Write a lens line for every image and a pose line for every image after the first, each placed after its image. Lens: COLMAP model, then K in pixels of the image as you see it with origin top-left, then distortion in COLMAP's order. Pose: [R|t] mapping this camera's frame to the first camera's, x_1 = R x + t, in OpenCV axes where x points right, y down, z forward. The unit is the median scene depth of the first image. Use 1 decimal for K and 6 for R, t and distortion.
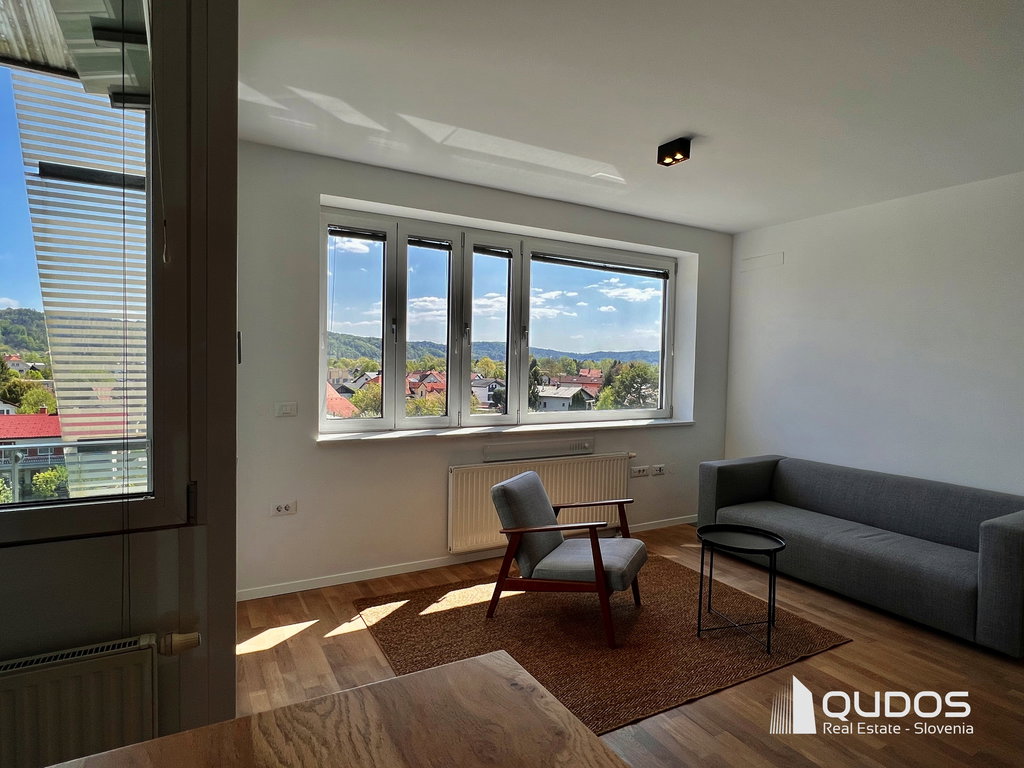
lens RADIAL K [[558.7, 0, 507.5], [0, 558.7, 388.6], [0, 0, 1]] dist [-0.036047, 0.000938]
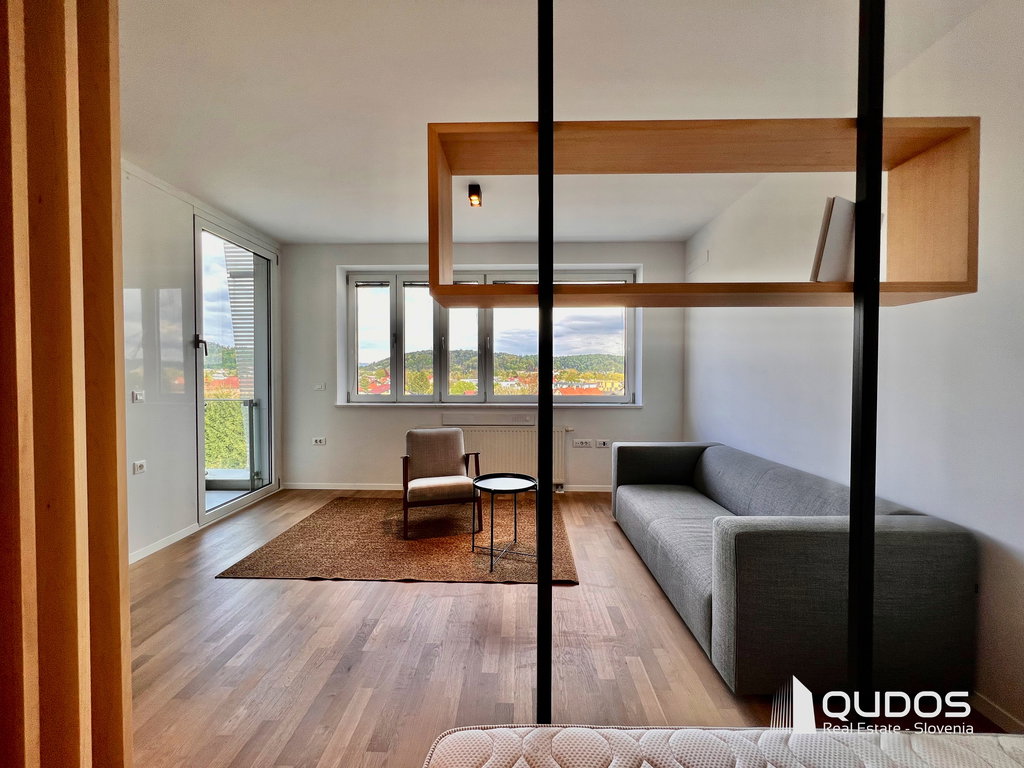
lens RADIAL K [[412.8, 0, 506.5], [0, 412.8, 385.2], [0, 0, 1]] dist [0.001040, 0.000501]
pose [[0.857224, -0.004988, -0.514920, 0.728522], [-0.009046, 0.999653, -0.024744, 0.055125], [0.514865, 0.025869, 0.856881, 0.143342]]
